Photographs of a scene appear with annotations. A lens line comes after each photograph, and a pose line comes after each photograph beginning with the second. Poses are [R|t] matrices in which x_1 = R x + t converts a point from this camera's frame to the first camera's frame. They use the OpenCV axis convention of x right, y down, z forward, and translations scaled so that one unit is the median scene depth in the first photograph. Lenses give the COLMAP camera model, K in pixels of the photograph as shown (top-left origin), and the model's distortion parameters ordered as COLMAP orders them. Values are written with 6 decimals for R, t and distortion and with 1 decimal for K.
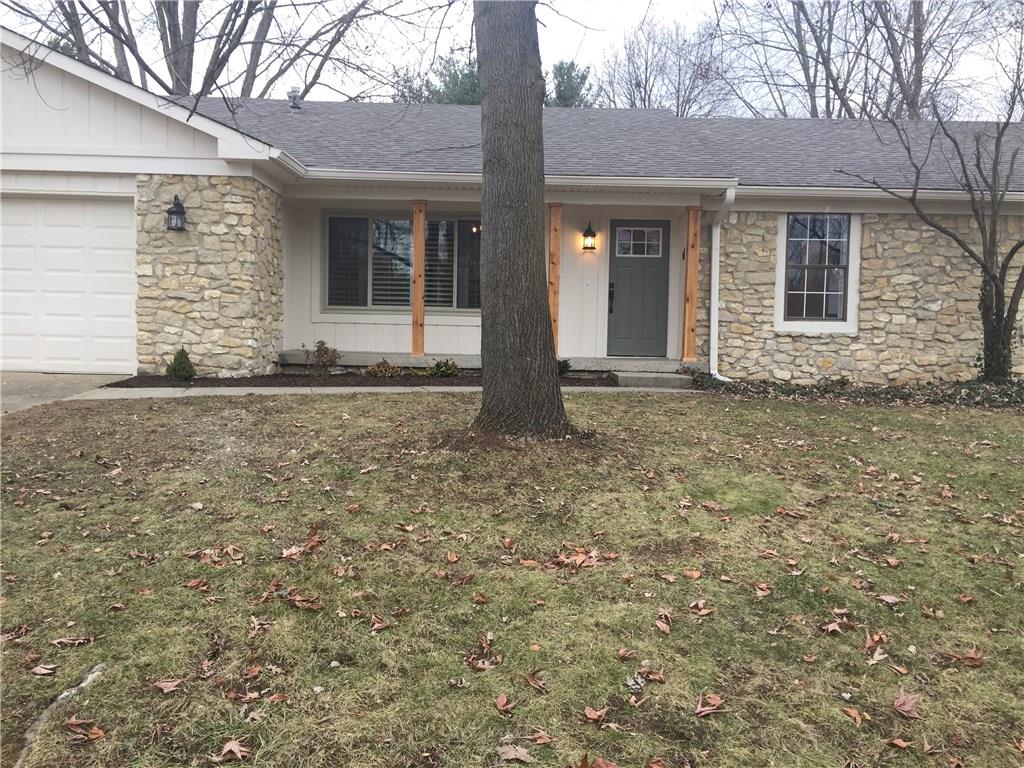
lens RADIAL K [[867.0, 0, 512.0], [0, 867.0, 384.0], [0, 0, 1]] dist [0.016230, -0.002534]
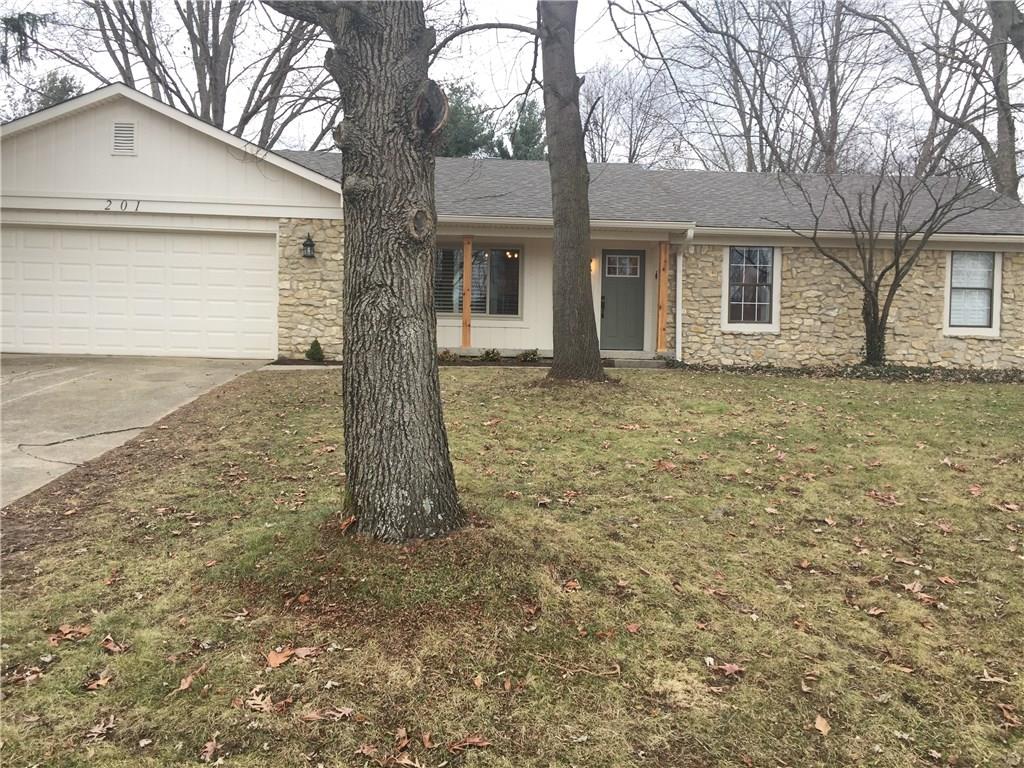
lens RADIAL K [[867.0, 0, 512.0], [0, 867.0, 384.0], [0, 0, 1]] dist [0.016230, -0.002534]
pose [[0.998101, -0.003943, 0.061474, -0.120152], [0.005342, 0.999730, -0.022624, 0.055130], [-0.061368, 0.022909, 0.997852, -0.370358]]
